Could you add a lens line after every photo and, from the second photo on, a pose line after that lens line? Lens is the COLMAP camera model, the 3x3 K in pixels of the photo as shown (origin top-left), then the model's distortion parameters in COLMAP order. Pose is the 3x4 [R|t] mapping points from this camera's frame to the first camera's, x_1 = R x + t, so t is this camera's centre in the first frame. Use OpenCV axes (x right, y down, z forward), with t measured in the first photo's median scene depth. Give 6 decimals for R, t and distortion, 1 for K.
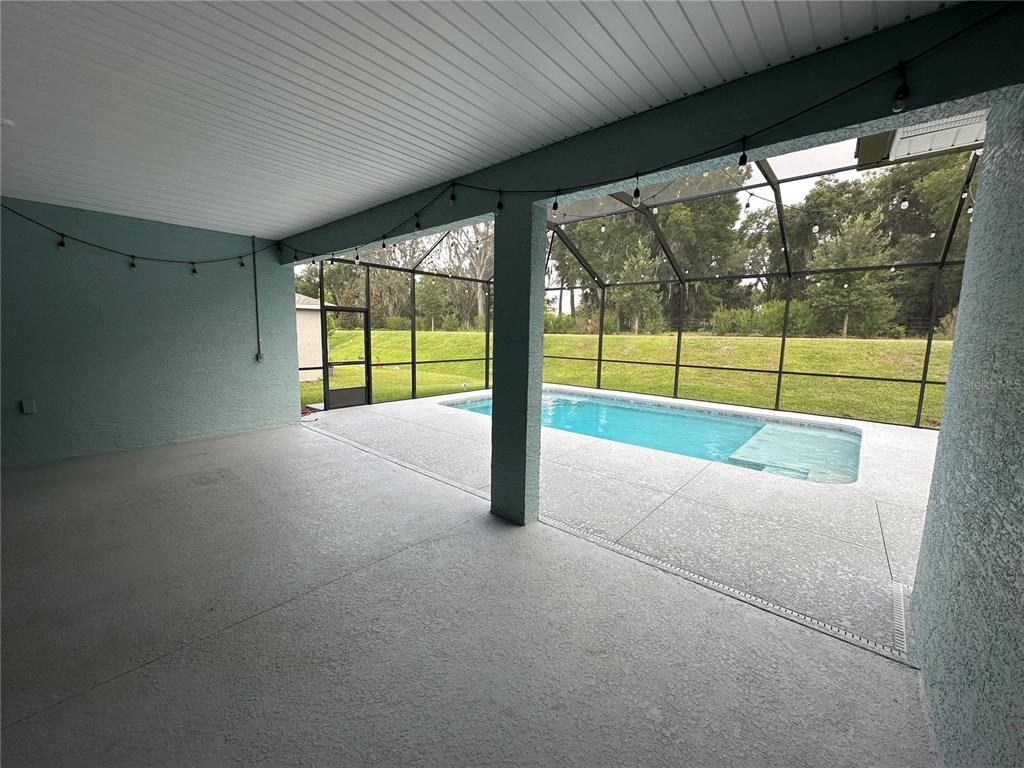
lens RADIAL K [[408.0, 0, 510.8], [0, 408.0, 382.1], [0, 0, 1]] dist [-0.000704, 0.000371]
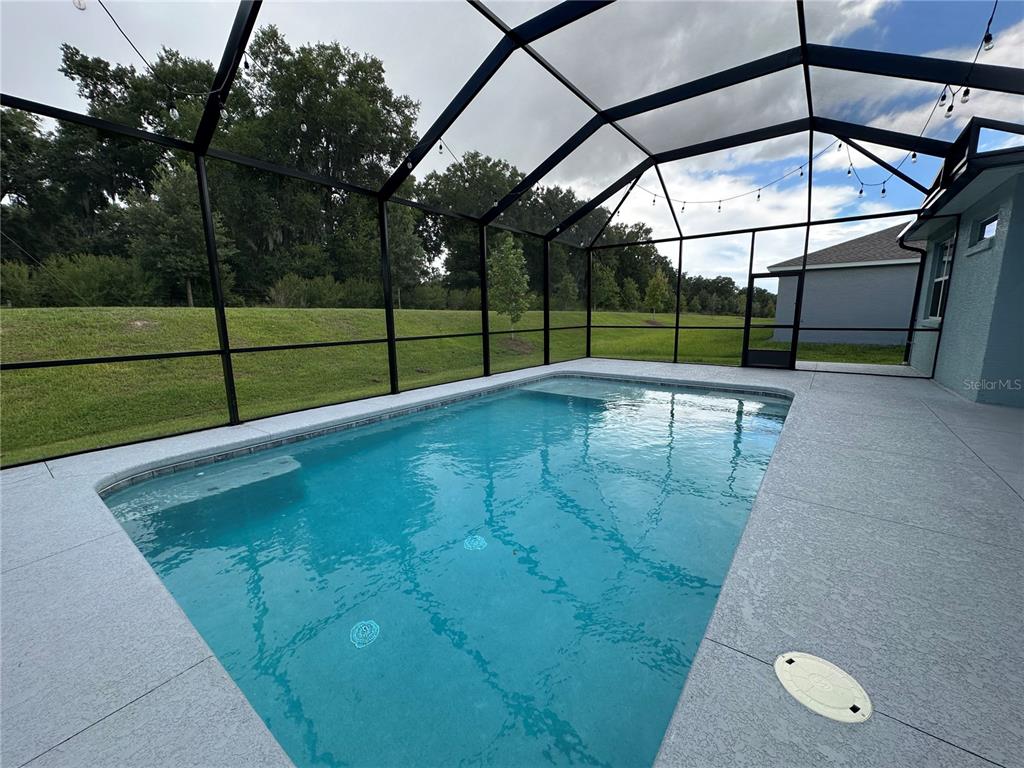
lens RADIAL K [[408.0, 0, 510.9], [0, 408.0, 382.9], [0, 0, 1]] dist [-0.000704, 0.000371]
pose [[-0.073247, -0.184942, 0.980016, -0.084317], [0.133877, 0.971938, 0.193424, -0.028630], [-0.988287, 0.145369, -0.046432, 0.337861]]
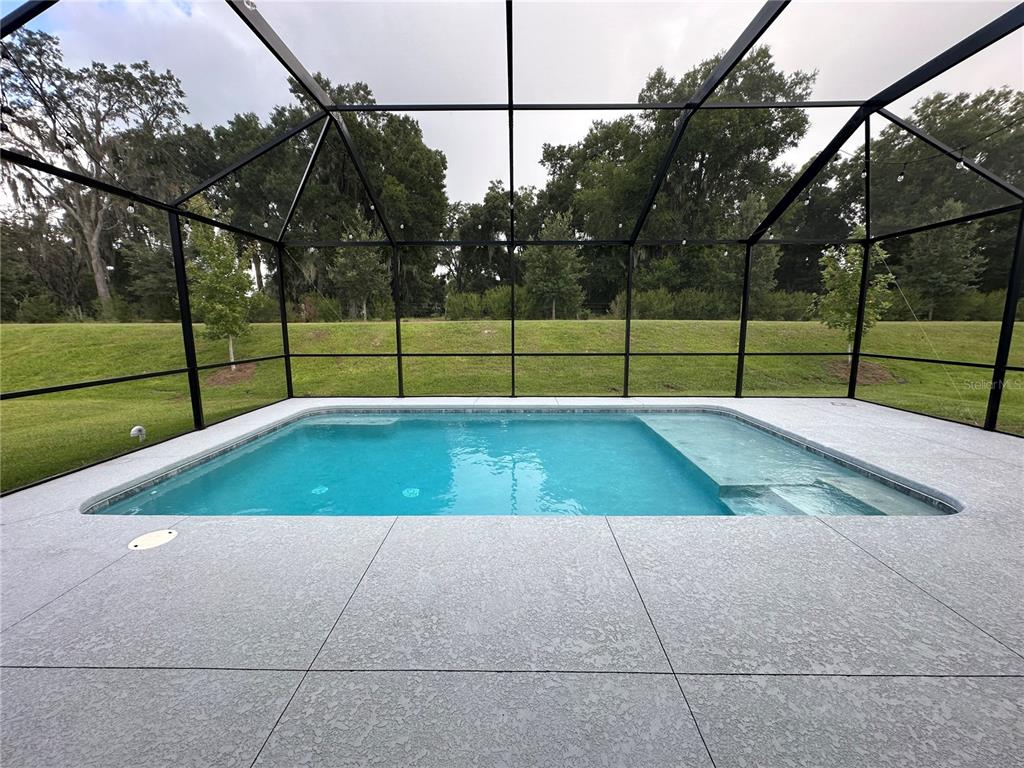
lens RADIAL K [[408.0, 0, 513.3], [0, 408.0, 382.9], [0, 0, 1]] dist [-0.000704, 0.000371]
pose [[0.753449, -0.118101, 0.646813, -0.037777], [0.098201, 0.992915, 0.066904, -0.015573], [-0.650132, 0.013109, 0.759709, 0.161449]]
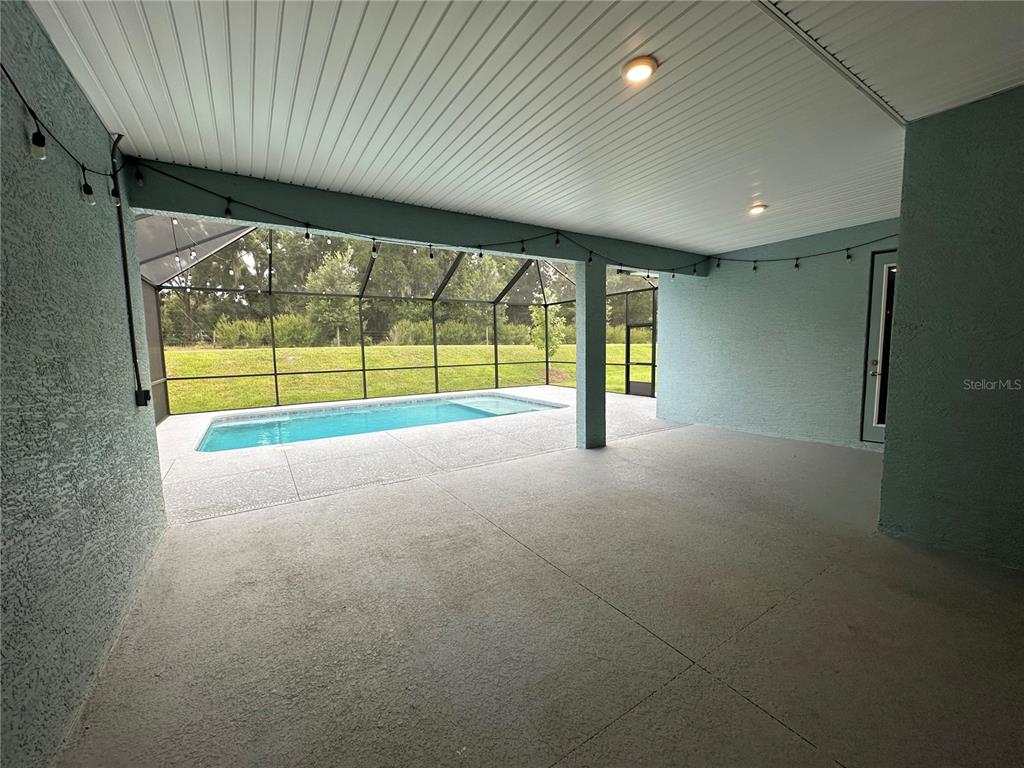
lens RADIAL K [[408.0, 0, 510.1], [0, 408.0, 384.1], [0, 0, 1]] dist [-0.000704, 0.000371]
pose [[0.279139, -0.114735, 0.953372, -0.223164], [0.141197, 0.986949, 0.077434, -0.012724], [-0.949813, 0.112998, 0.291696, 0.109883]]
